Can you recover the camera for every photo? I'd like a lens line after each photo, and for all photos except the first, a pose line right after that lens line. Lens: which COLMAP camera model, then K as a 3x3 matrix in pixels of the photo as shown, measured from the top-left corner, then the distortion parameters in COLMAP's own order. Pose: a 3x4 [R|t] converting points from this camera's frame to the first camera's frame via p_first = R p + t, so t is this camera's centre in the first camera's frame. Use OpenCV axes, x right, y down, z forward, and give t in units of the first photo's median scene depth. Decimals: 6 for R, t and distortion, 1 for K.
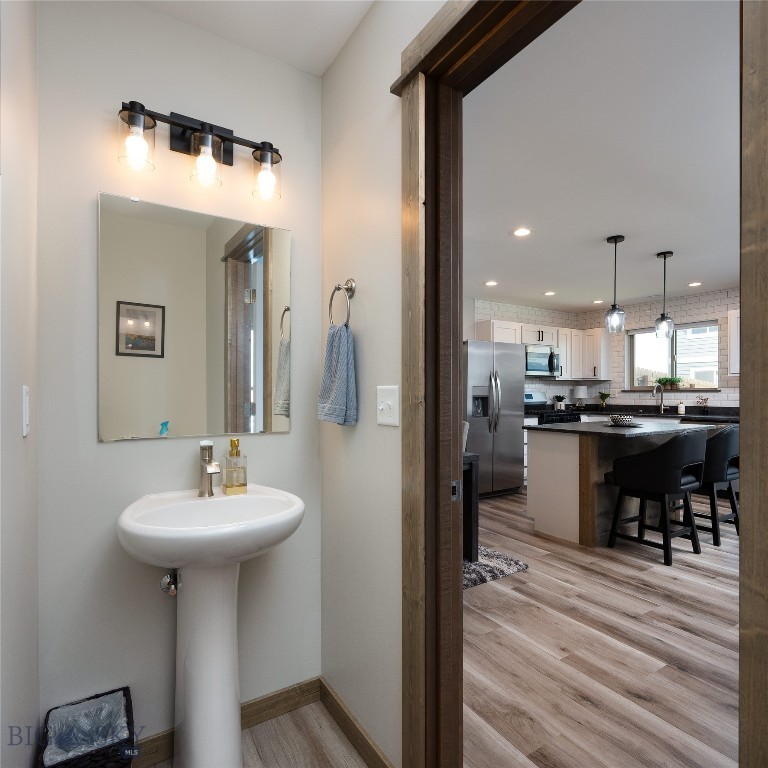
lens RADIAL K [[456.5, 0, 391.6], [0, 456.5, 393.6], [0, 0, 1]] dist [-0.007410, -0.002898]
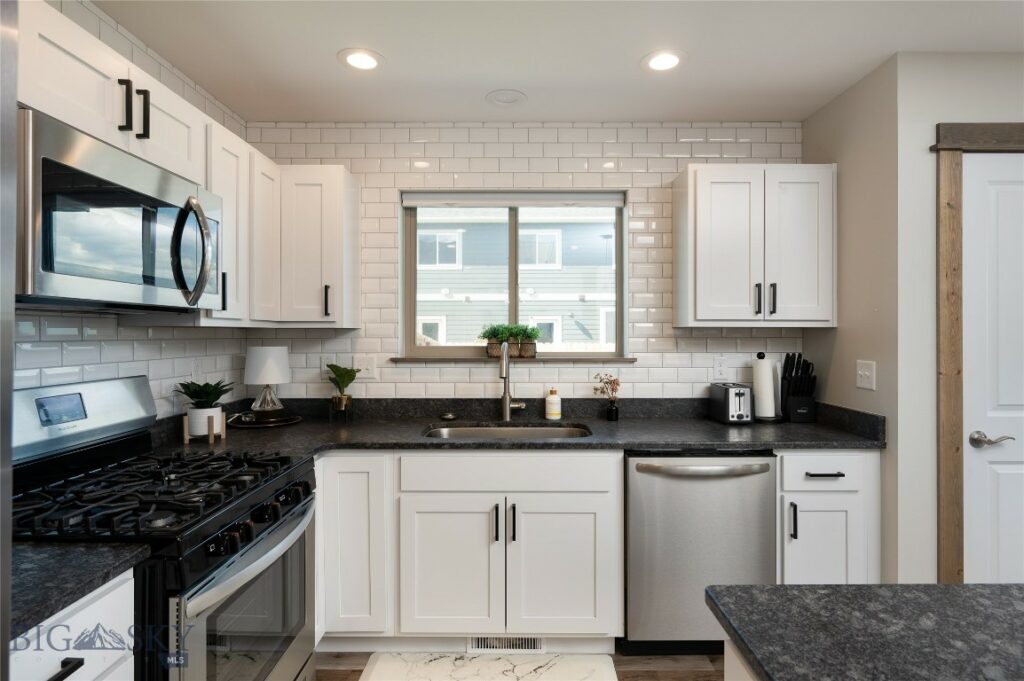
lens RADIAL K [[535.4, 0, 517.8], [0, 535.4, 333.9], [0, 0, 1]] dist [-0.004338, -0.002428]
pose [[0.536596, 0.000955, 0.843839, 0.266306], [0.001655, 0.999996, -0.002184, -0.031700], [-0.843838, 0.002569, 0.536592, 0.893098]]
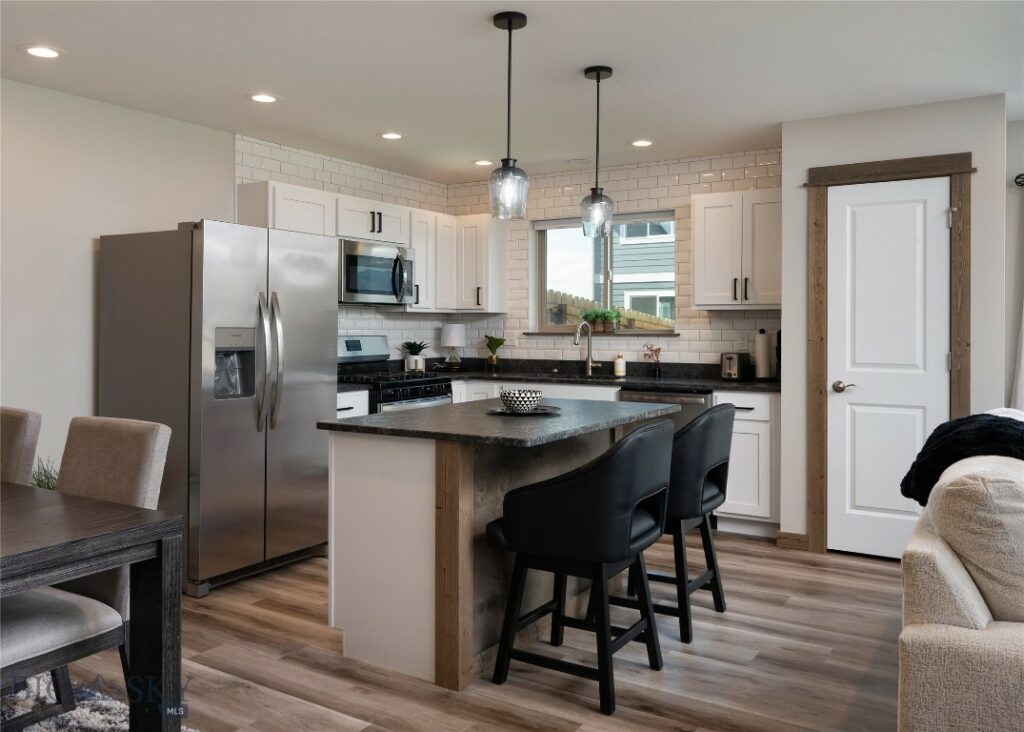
lens RADIAL K [[834.0, 0, 498.7], [0, 834.0, 325.5], [0, 0, 1]] dist [-0.005727, 0.003130]
pose [[0.907437, 0.003308, 0.420176, 0.083877], [-0.001449, 0.999988, -0.004744, -0.013409], [-0.420187, 0.003696, 0.907430, 0.155710]]
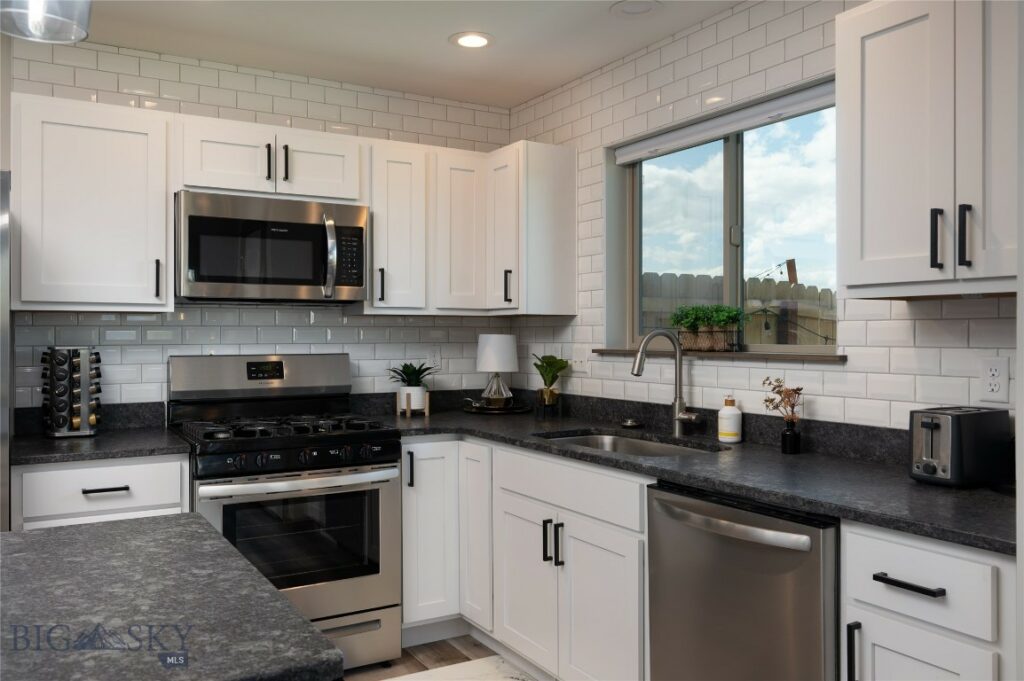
lens RADIAL K [[833.3, 0, 495.7], [0, 833.3, 338.9], [0, 0, 1]] dist [0.007263, 0.004560]
pose [[0.998910, 0.000364, -0.046678, 0.600165], [-0.000264, 0.999998, 0.002158, -0.019125], [0.046679, -0.002144, 0.998908, 0.580393]]
